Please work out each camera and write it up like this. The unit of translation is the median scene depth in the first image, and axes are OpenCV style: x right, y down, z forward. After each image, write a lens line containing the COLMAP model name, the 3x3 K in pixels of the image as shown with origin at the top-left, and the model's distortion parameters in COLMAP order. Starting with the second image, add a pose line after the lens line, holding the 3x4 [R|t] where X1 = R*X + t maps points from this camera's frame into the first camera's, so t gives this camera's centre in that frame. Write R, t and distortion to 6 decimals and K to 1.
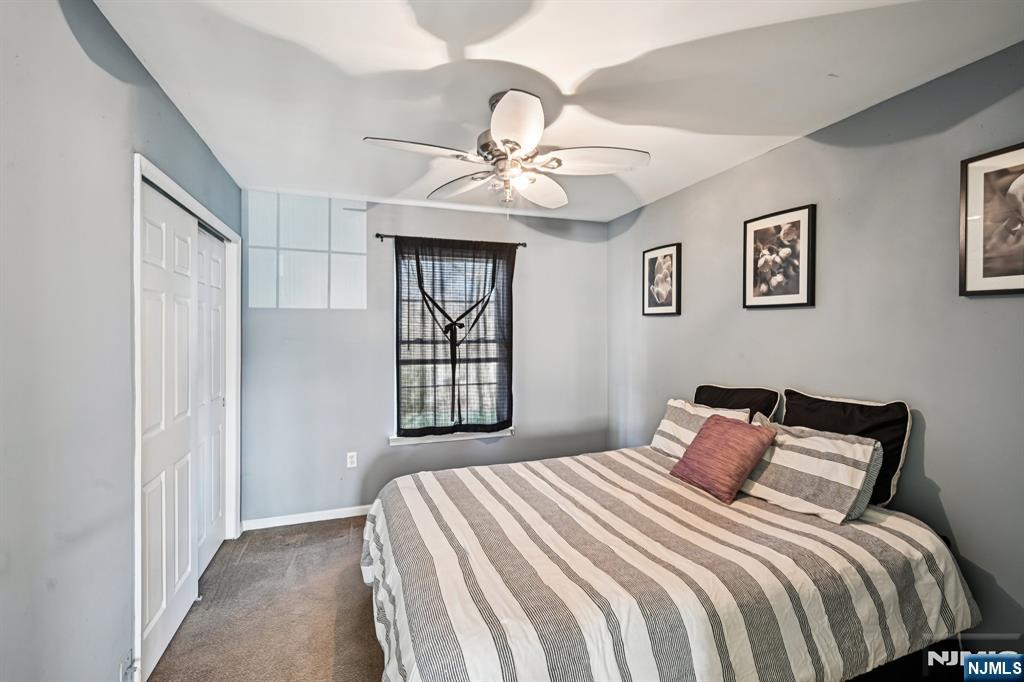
lens RADIAL K [[445.2, 0, 514.1], [0, 445.2, 333.8], [0, 0, 1]] dist [-0.001536, 0.000024]
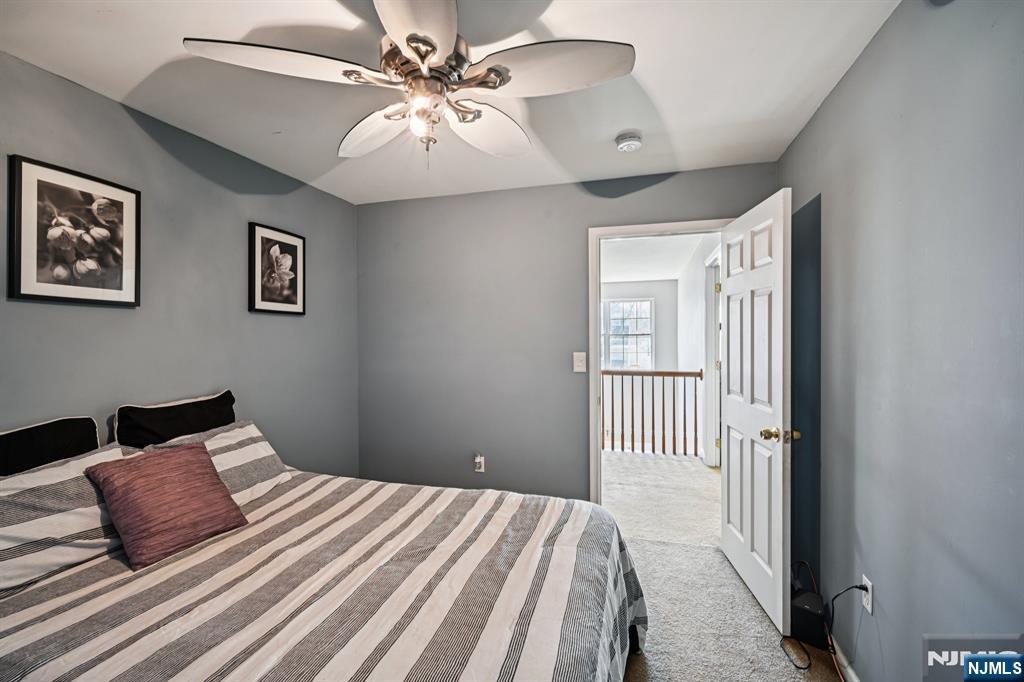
lens RADIAL K [[445.2, 0, 514.1], [0, 445.2, 333.8], [0, 0, 1]] dist [-0.001536, 0.000024]
pose [[-0.804853, 0.008005, 0.593420, -0.434920], [0.012731, 0.999912, 0.003779, -0.001811], [-0.593338, 0.010597, -0.804884, 1.215137]]
